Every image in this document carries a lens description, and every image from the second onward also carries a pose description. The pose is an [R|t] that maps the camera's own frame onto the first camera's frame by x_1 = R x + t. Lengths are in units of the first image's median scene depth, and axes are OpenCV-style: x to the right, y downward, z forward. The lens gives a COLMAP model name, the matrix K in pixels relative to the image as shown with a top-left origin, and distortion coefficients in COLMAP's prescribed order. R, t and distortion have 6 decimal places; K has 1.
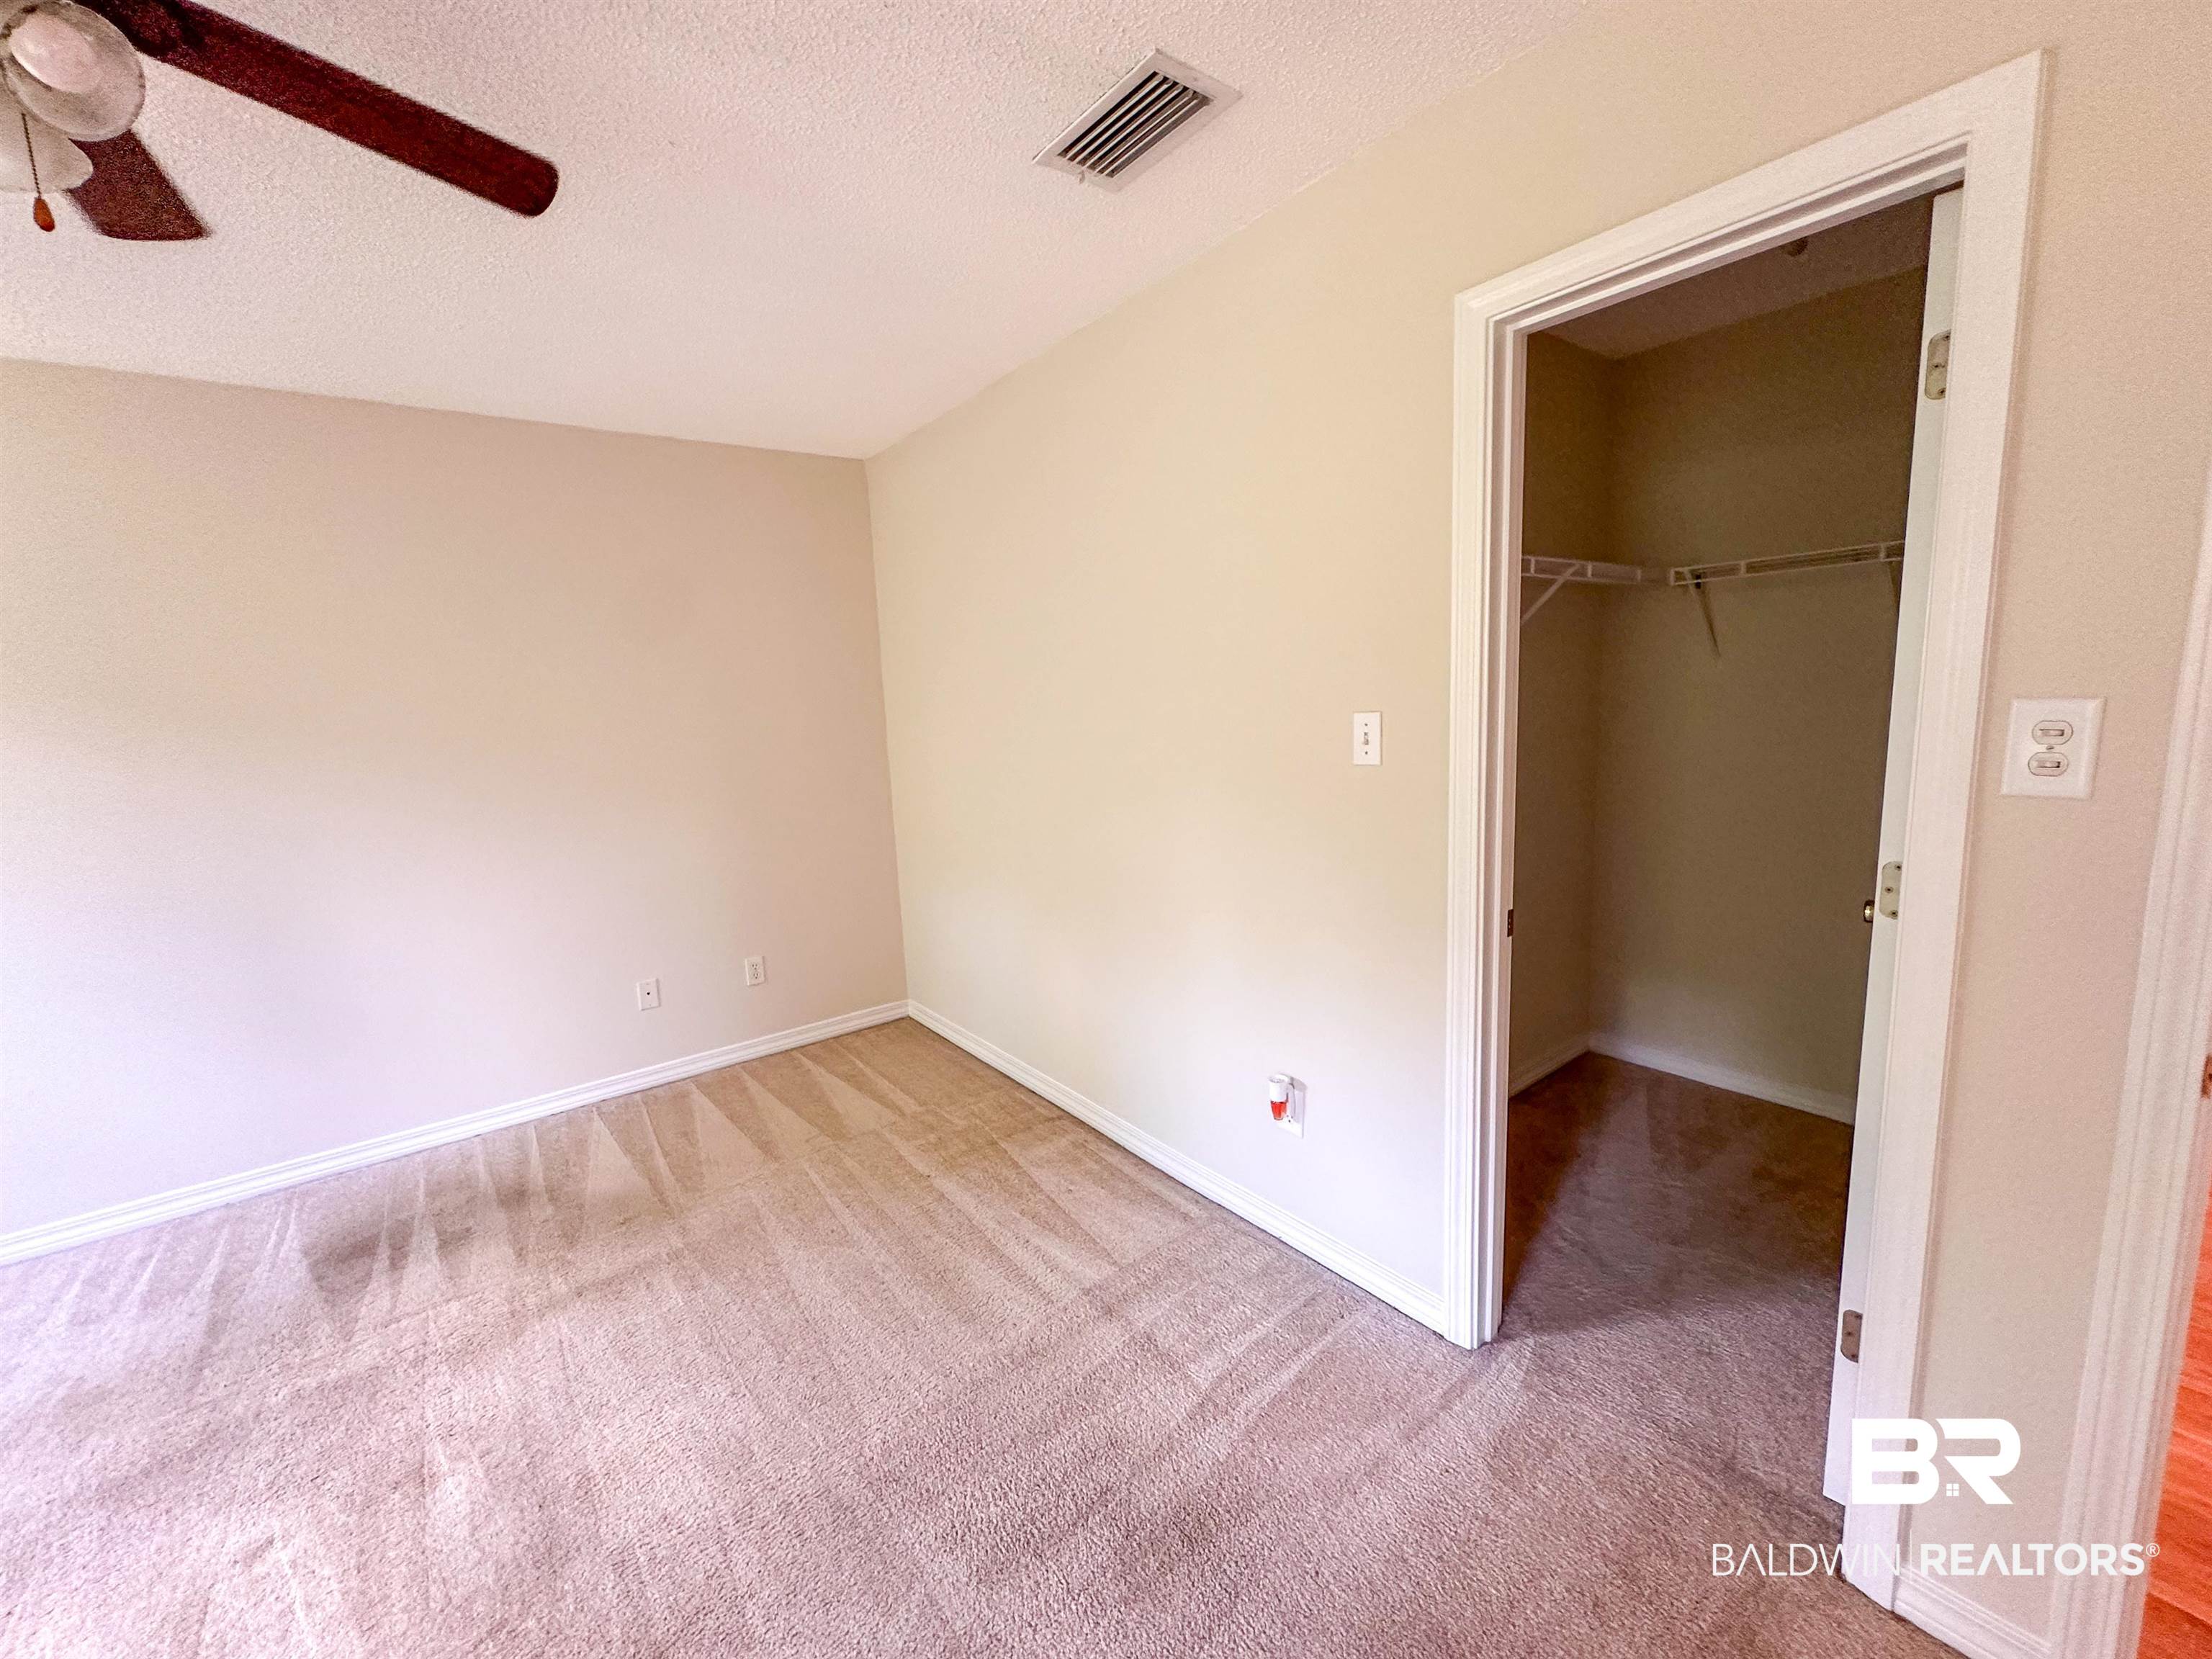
lens RADIAL K [[885.1, 0, 1107.3], [0, 885.1, 836.8], [0, 0, 1]] dist [-0.009339, 0.000075]
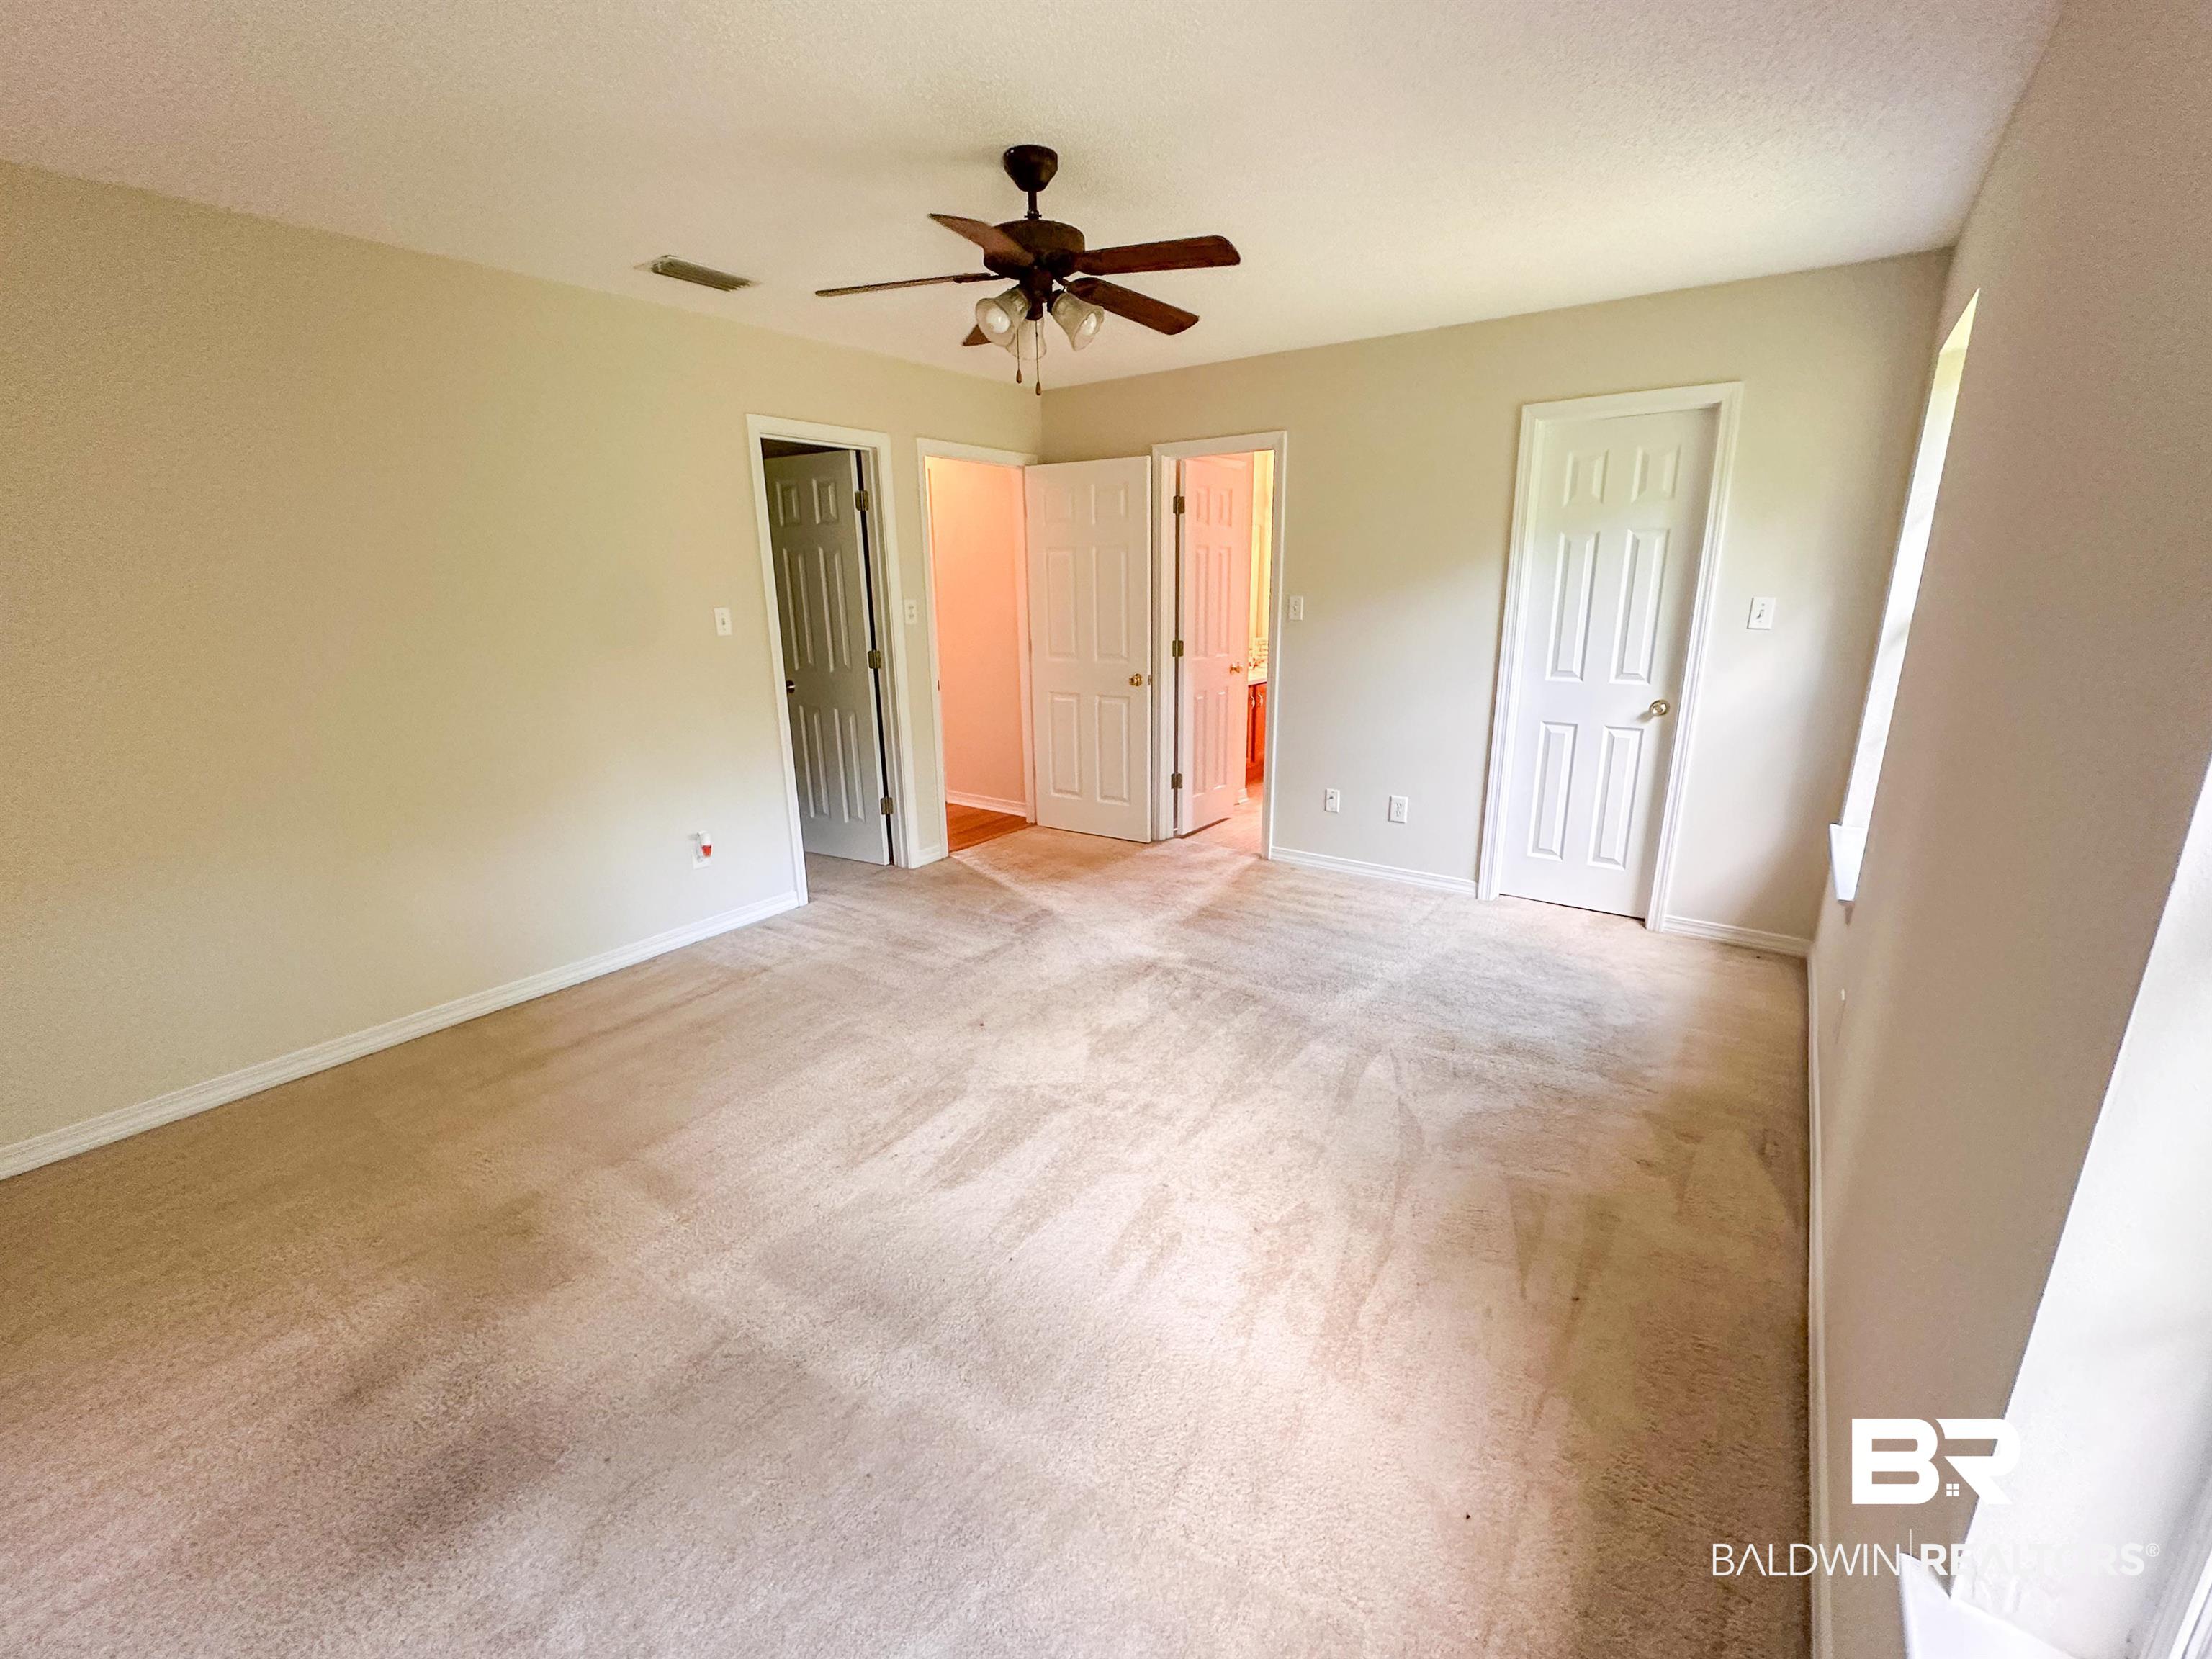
lens RADIAL K [[885.1, 0, 1109.2], [0, 885.1, 820.6], [0, 0, 1]] dist [-0.009339, 0.000075]
pose [[-0.294605, -0.200797, 0.934285, -1.839842], [0.181432, 0.948140, 0.260985, -0.049372], [-0.938238, 0.246397, -0.242895, 0.788439]]
